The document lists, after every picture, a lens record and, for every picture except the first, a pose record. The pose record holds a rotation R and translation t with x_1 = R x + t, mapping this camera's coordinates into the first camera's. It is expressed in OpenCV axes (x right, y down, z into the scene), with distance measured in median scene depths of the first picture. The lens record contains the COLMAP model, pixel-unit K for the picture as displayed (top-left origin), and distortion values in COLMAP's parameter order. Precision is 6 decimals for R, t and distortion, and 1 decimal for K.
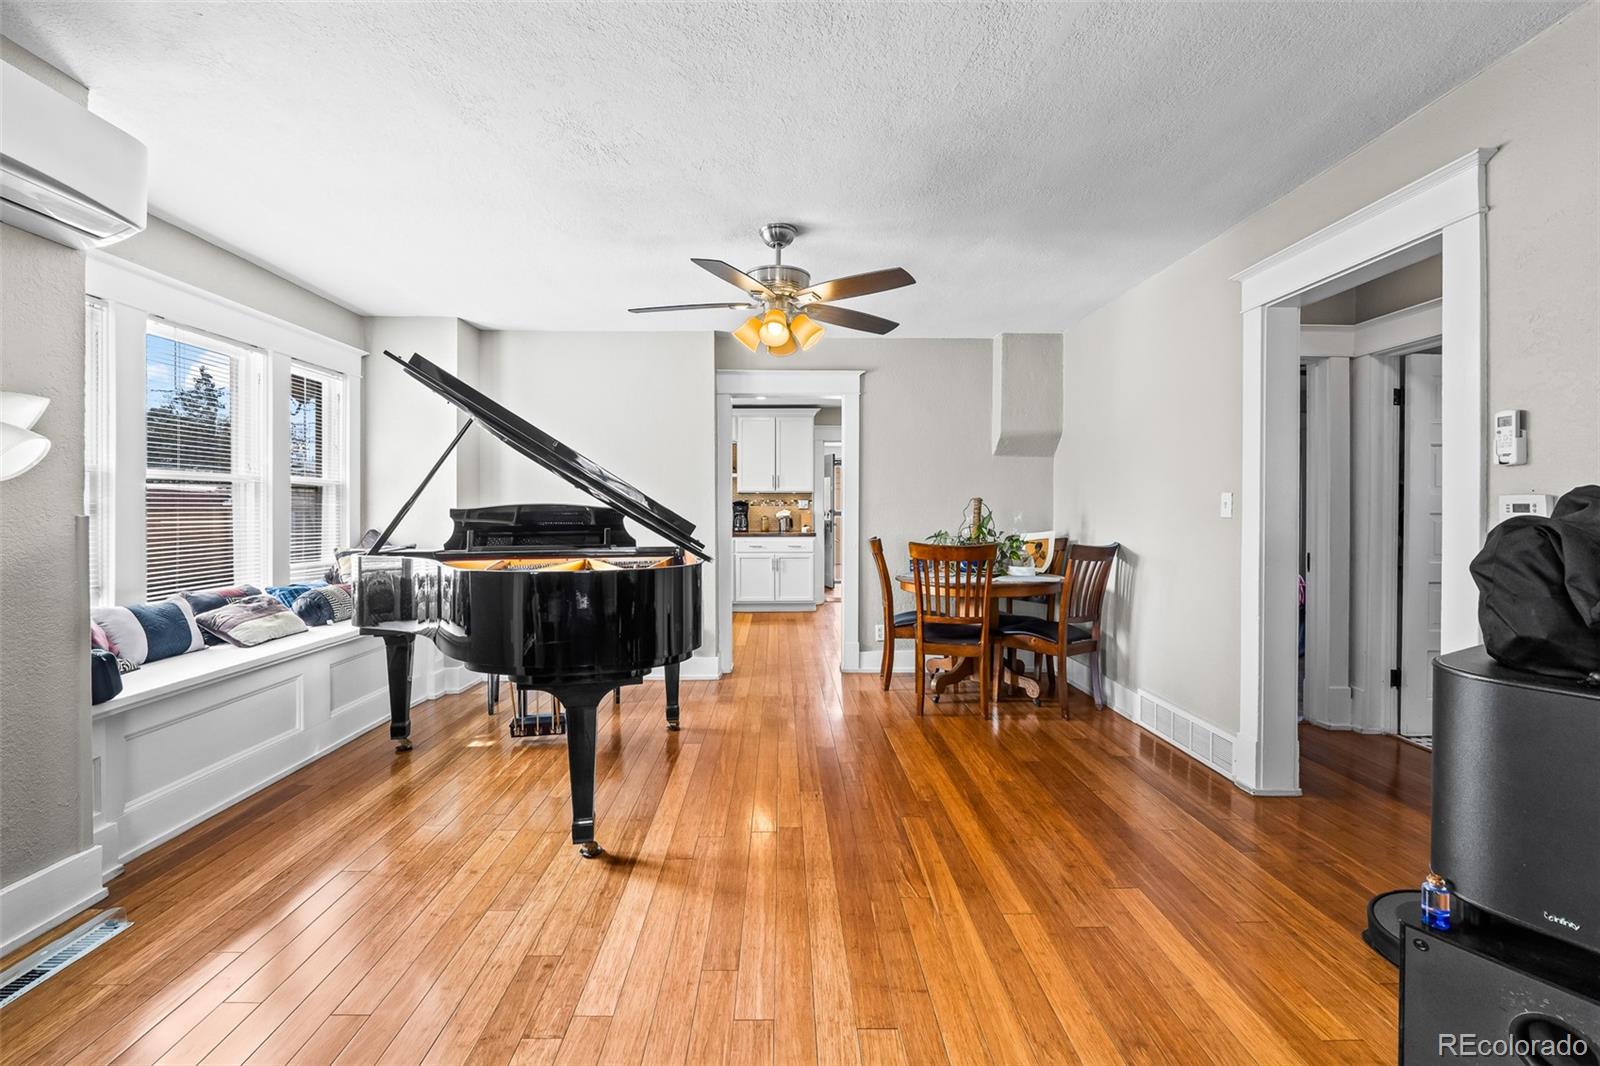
lens RADIAL K [[686.3, 0, 803.1], [0, 686.3, 510.7], [0, 0, 1]] dist [-0.003055, -0.000135]
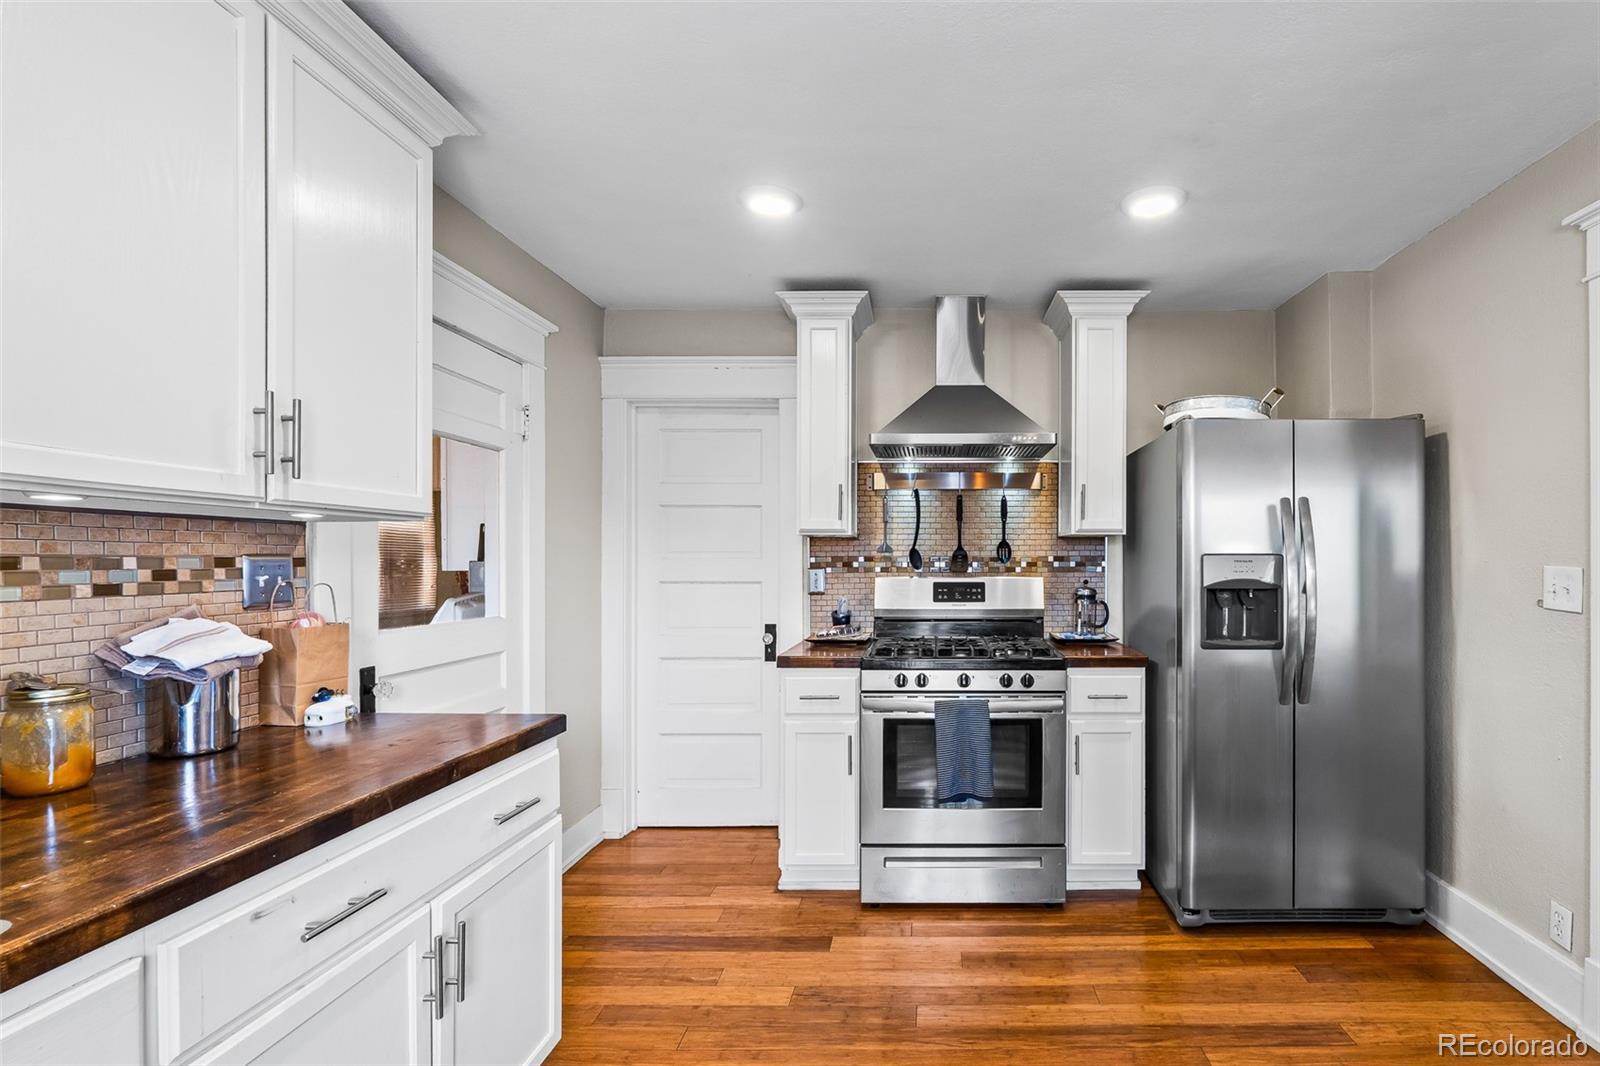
lens RADIAL K [[726.7, 0, 933.7], [0, 726.7, 561.7], [0, 0, 1]] dist [-0.001846, -0.000871]
pose [[0.022440, -0.004188, 0.999739, -0.433377], [0.002647, 0.999988, 0.004129, -0.033524], [-0.999745, 0.002553, 0.022451, 1.872188]]
